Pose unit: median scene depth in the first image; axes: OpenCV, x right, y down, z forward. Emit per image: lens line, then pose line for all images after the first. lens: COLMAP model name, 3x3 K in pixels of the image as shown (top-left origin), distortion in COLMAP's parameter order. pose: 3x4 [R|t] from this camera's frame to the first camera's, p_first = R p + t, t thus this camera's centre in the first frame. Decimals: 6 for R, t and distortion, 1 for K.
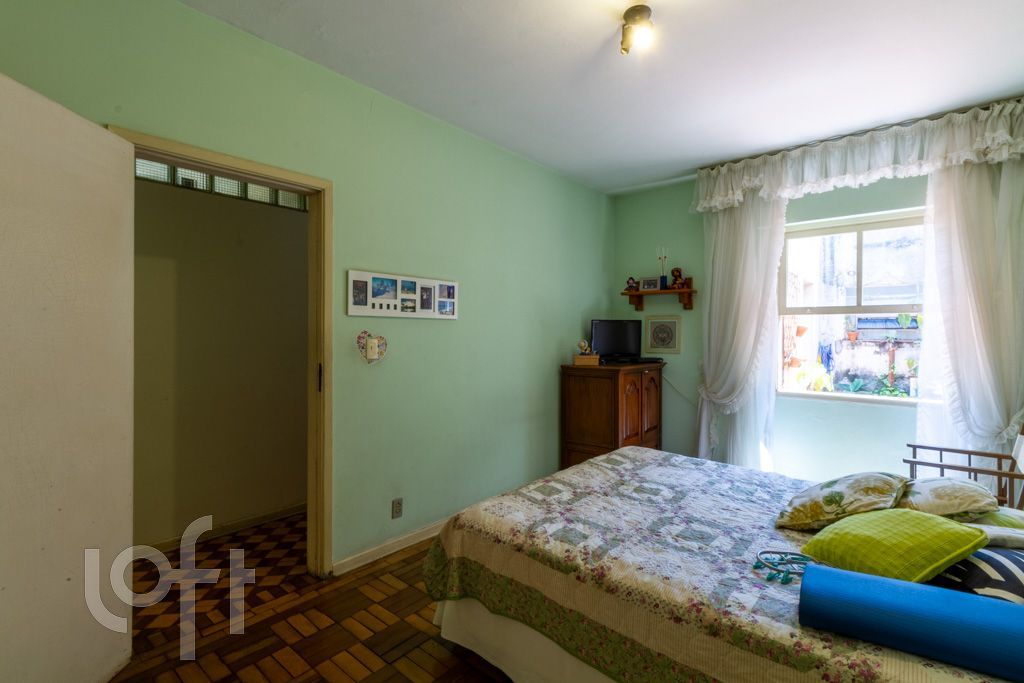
lens RADIAL K [[472.3, 0, 514.1], [0, 472.3, 336.7], [0, 0, 1]] dist [0.001862, -0.001151]
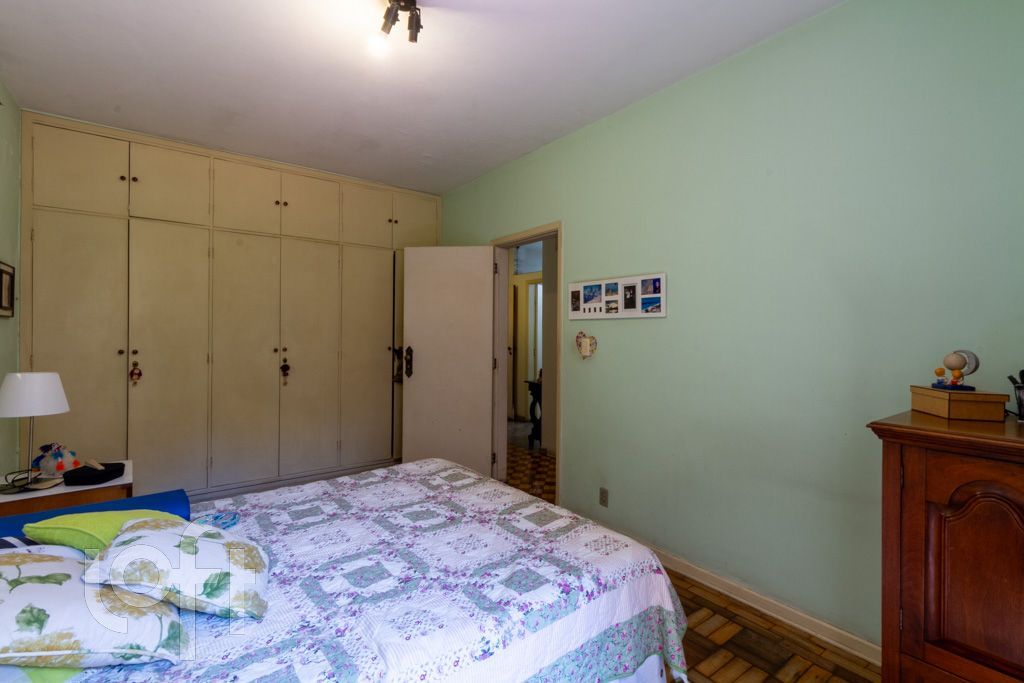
lens RADIAL K [[472.3, 0, 541.2], [0, 472.3, 335.9], [0, 0, 1]] dist [0.001862, -0.001151]
pose [[-0.173546, -0.004121, -0.984817, 0.838649], [-0.014973, 0.999887, -0.001545, 0.001568], [0.984712, 0.014478, -0.173588, 1.049294]]
